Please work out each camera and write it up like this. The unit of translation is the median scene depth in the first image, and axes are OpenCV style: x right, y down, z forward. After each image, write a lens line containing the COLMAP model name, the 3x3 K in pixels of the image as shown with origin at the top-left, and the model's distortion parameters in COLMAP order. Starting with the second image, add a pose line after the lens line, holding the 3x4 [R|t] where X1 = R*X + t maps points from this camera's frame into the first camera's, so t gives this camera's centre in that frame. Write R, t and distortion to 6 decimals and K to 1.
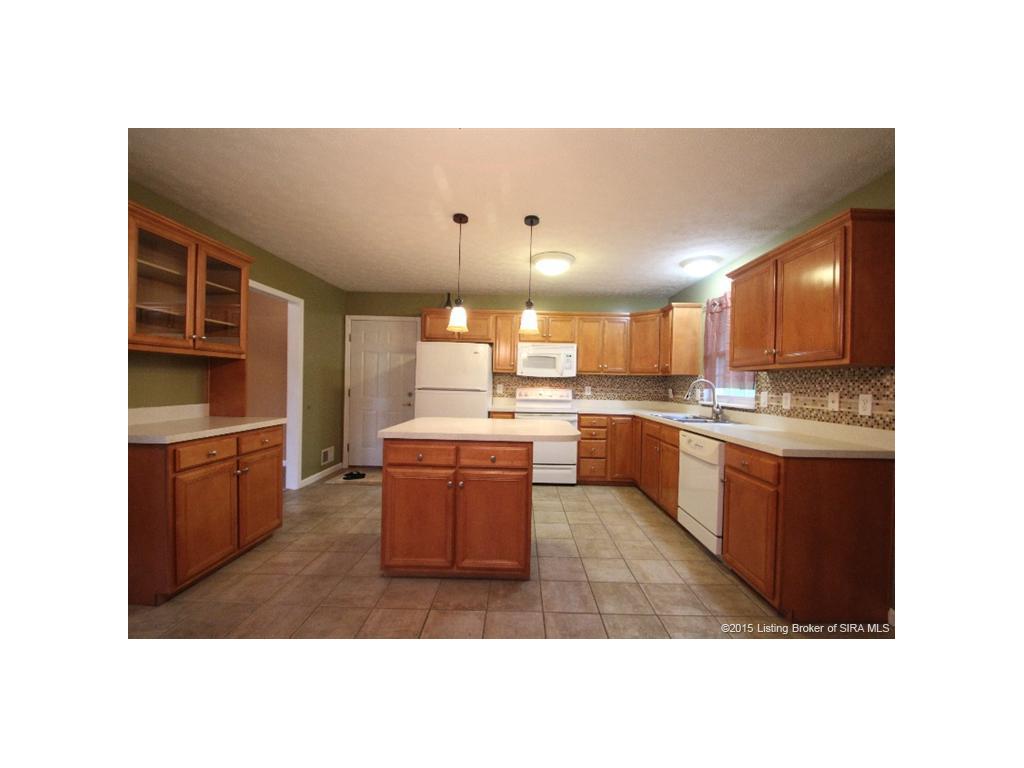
lens RADIAL K [[356.4, 0, 519.3], [0, 356.4, 386.1], [0, 0, 1]] dist [0.016506, -0.018526]
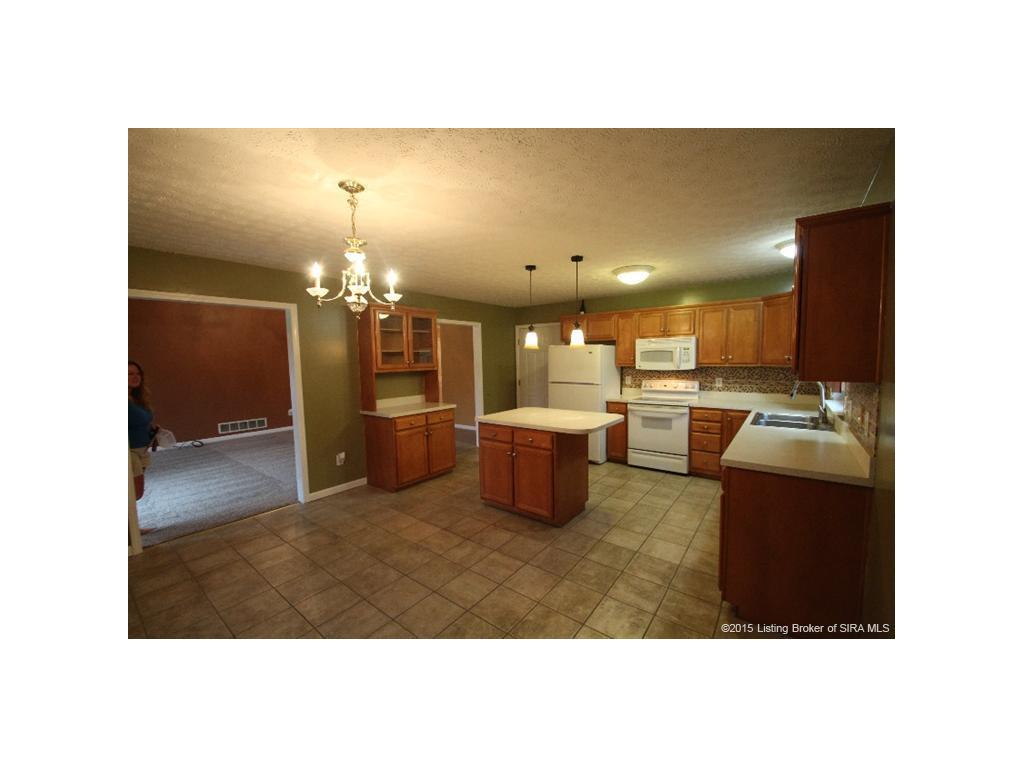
lens RADIAL K [[356.4, 0, 519.3], [0, 356.4, 386.1], [0, 0, 1]] dist [0.016506, -0.018526]
pose [[0.801269, 0.011096, -0.598202, 0.416443], [0.029732, 0.997854, 0.058334, -0.059972], [0.597565, -0.064527, 0.799220, -0.109666]]
